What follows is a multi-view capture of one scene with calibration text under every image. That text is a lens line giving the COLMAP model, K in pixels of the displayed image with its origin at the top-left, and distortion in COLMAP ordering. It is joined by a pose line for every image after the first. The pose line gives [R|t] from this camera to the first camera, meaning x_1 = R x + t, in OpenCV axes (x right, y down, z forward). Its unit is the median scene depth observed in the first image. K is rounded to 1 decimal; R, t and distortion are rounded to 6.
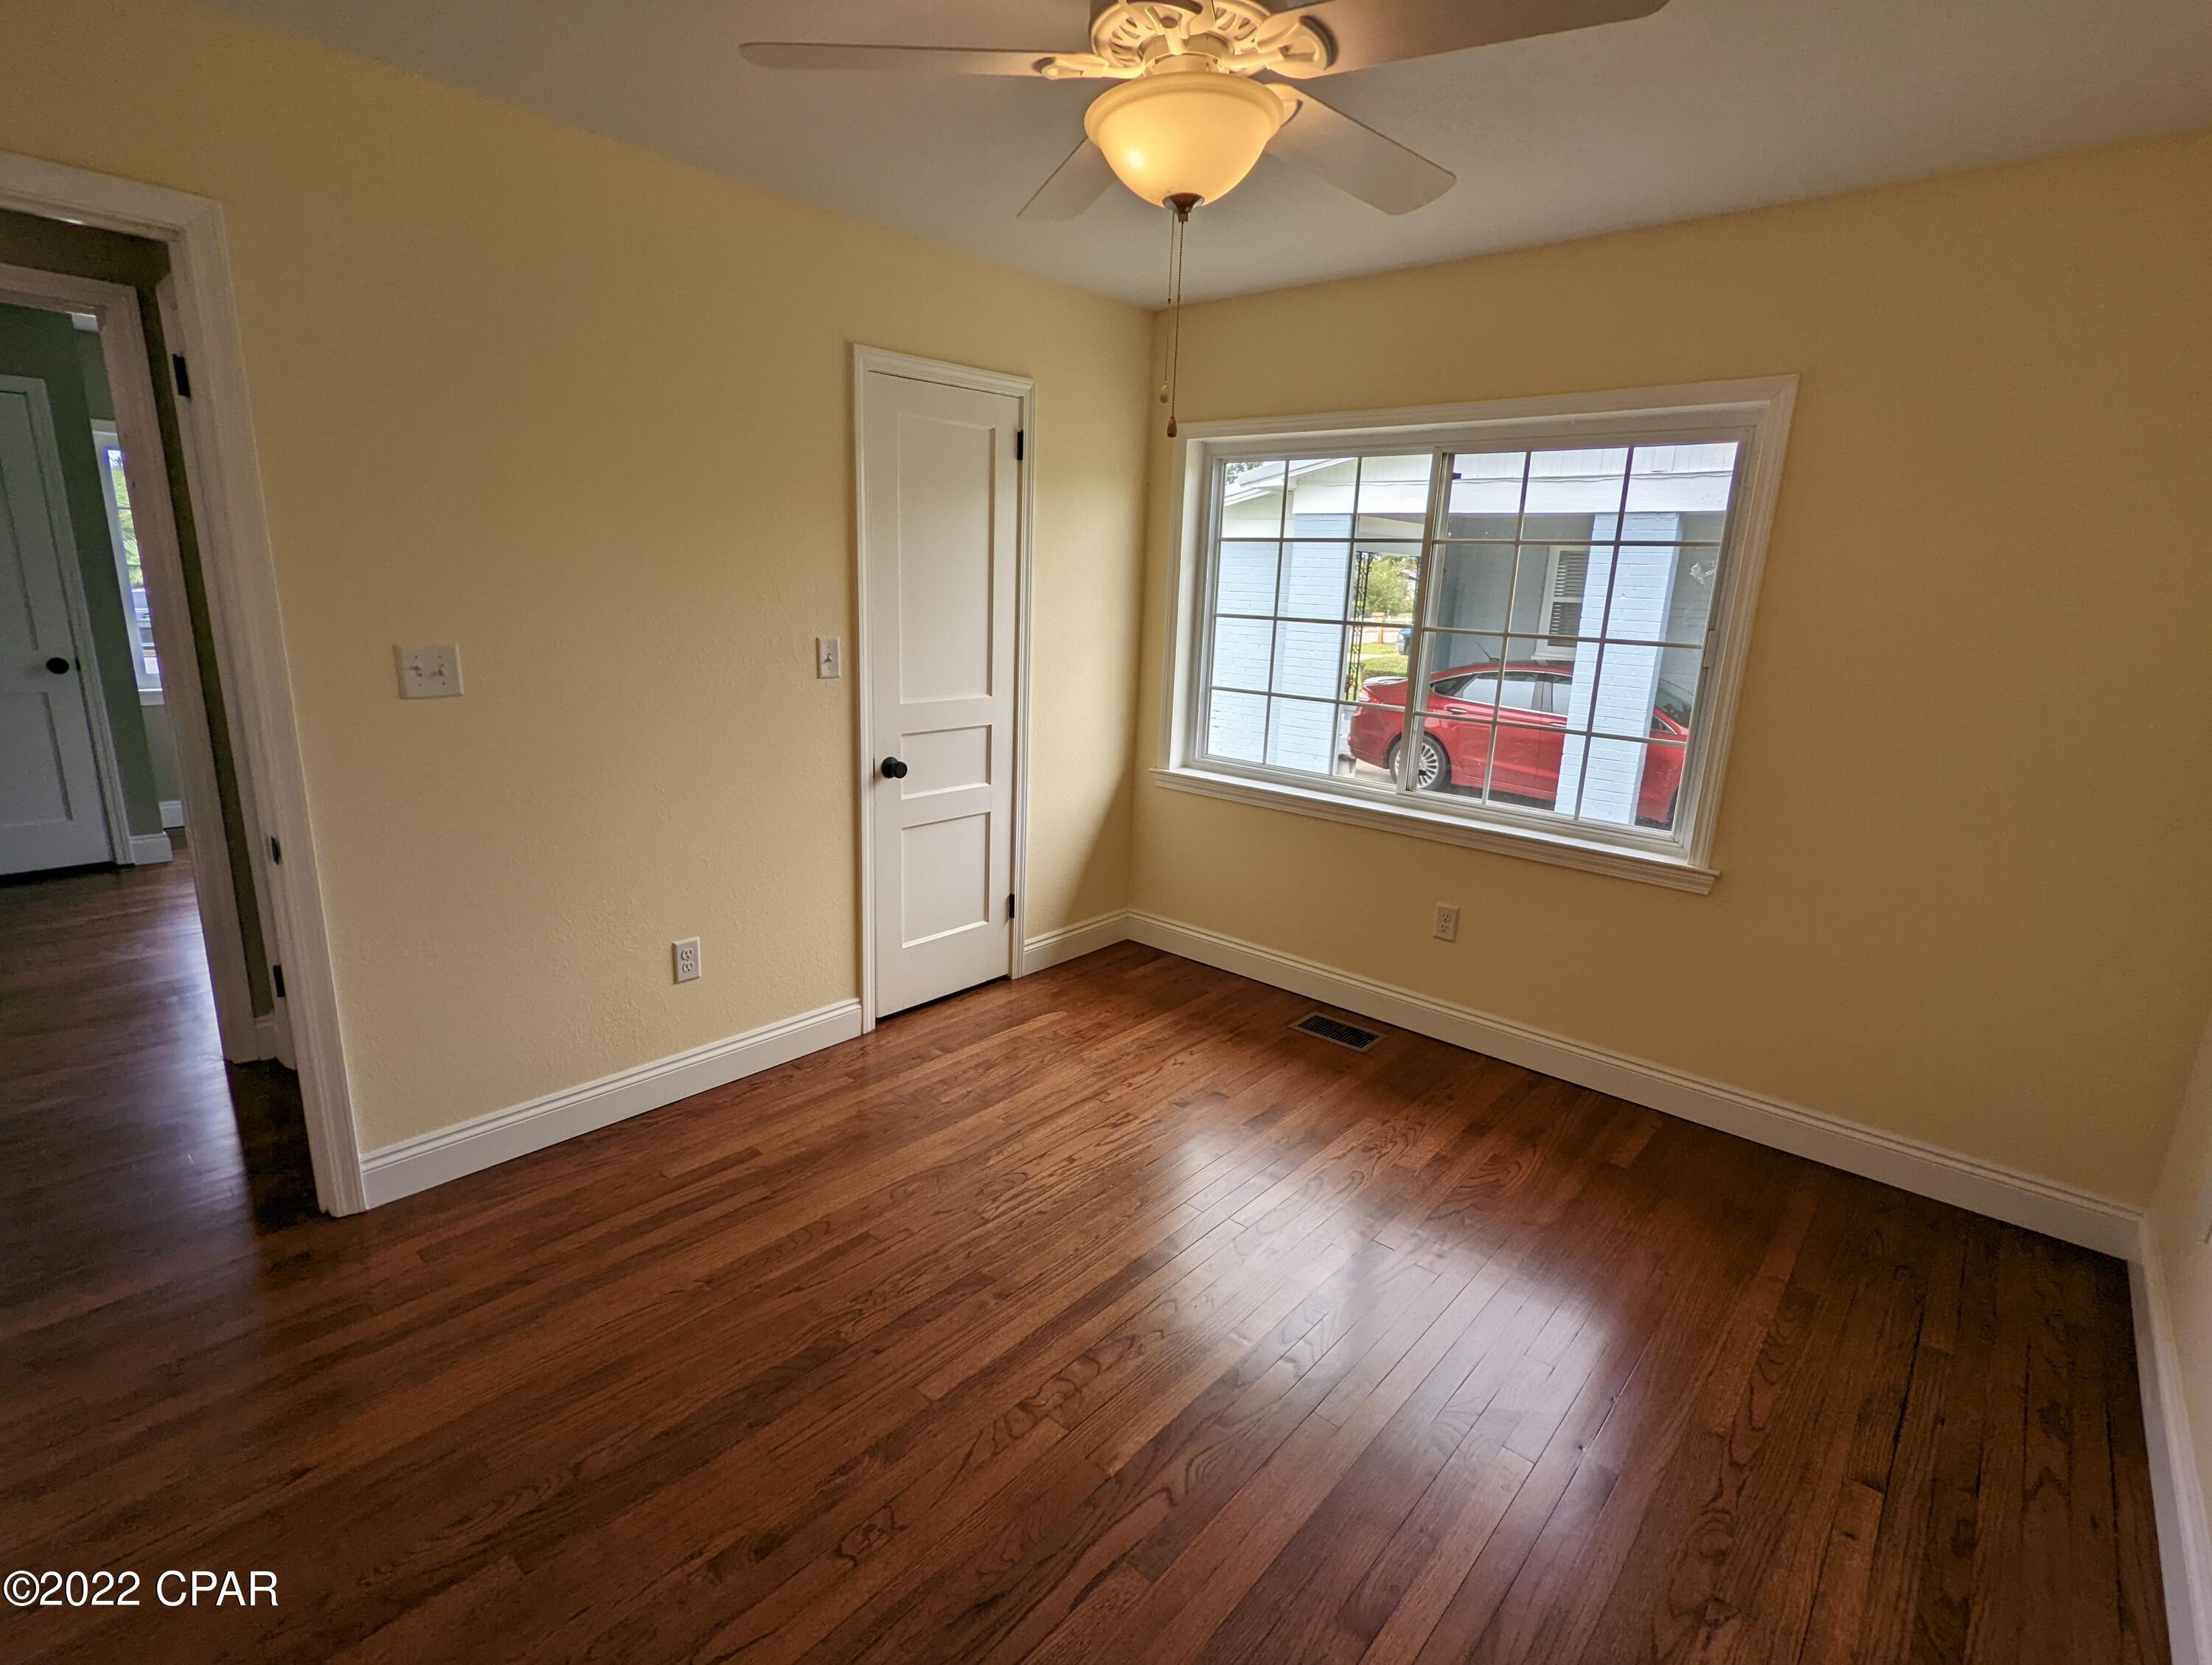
lens RADIAL K [[1047.7, 0, 1092.2], [0, 1047.7, 830.0], [0, 0, 1]] dist [-0.001495, -0.000416]
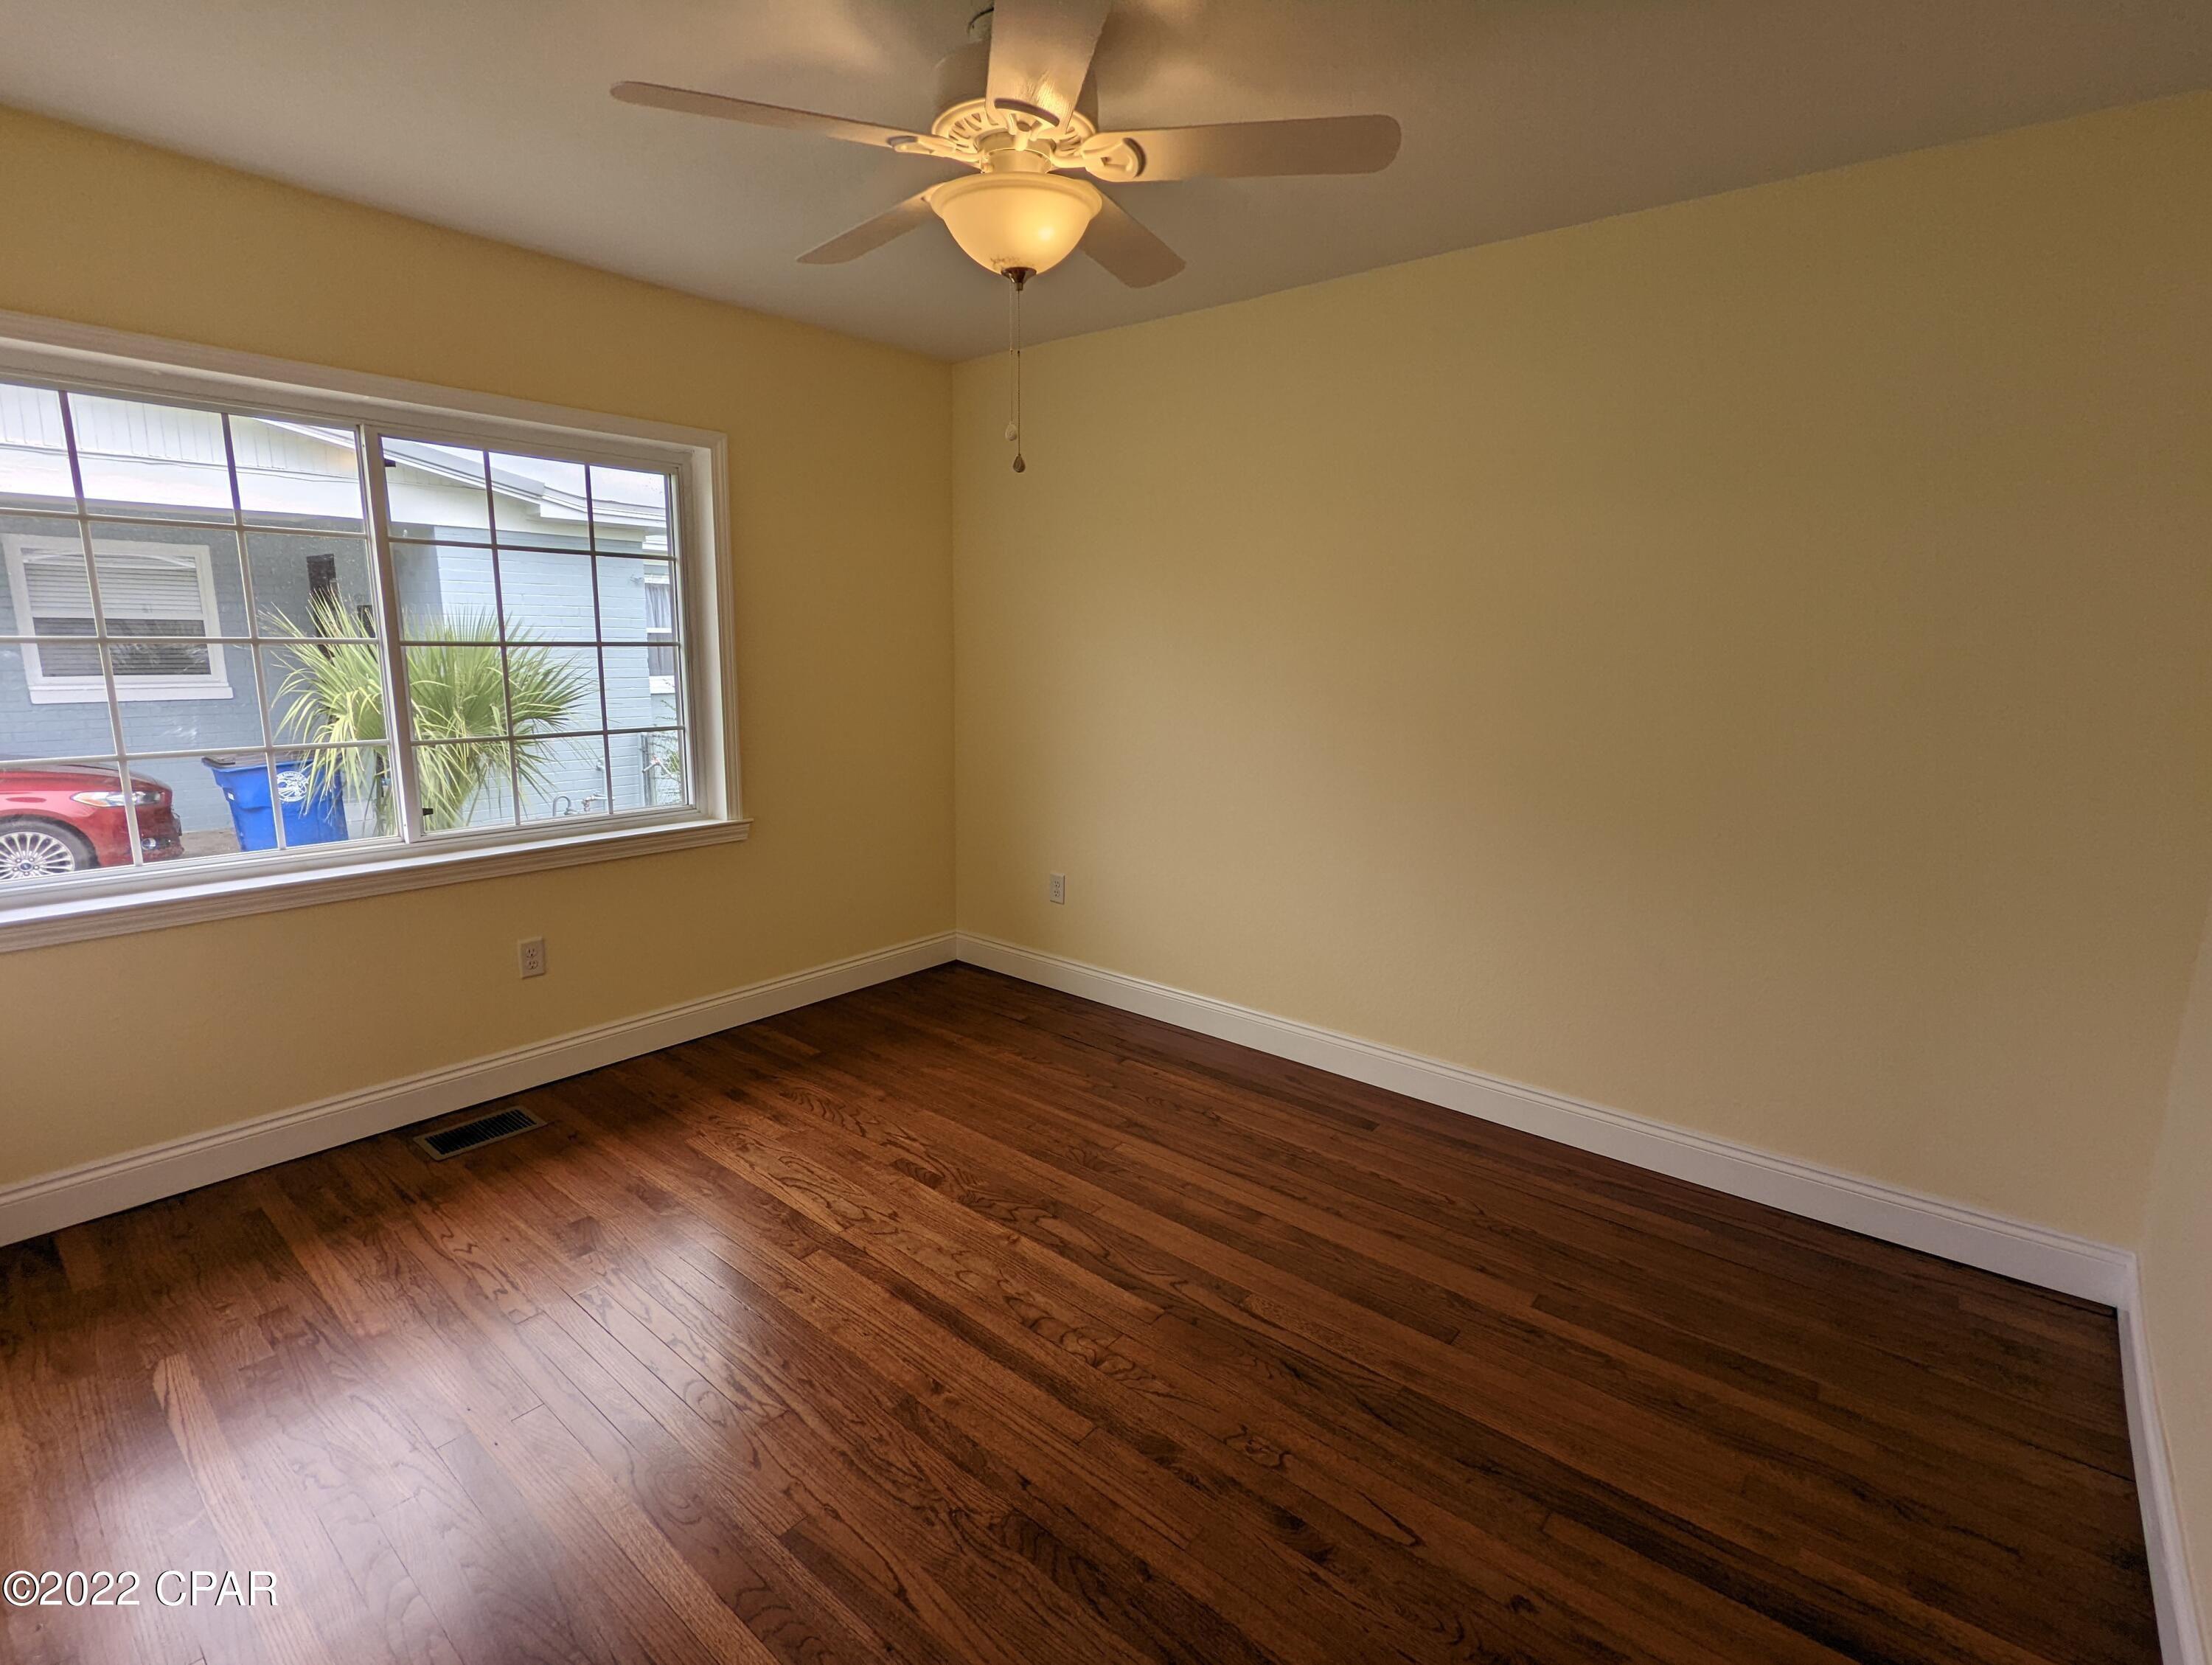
lens RADIAL K [[1047.7, 0, 1092.2], [0, 1047.7, 830.0], [0, 0, 1]] dist [-0.001495, -0.000416]
pose [[-0.023462, -0.220730, 0.975053, -0.709755], [0.218170, 0.950683, 0.220463, -0.148209], [-0.975629, 0.217900, 0.025852, 0.613659]]
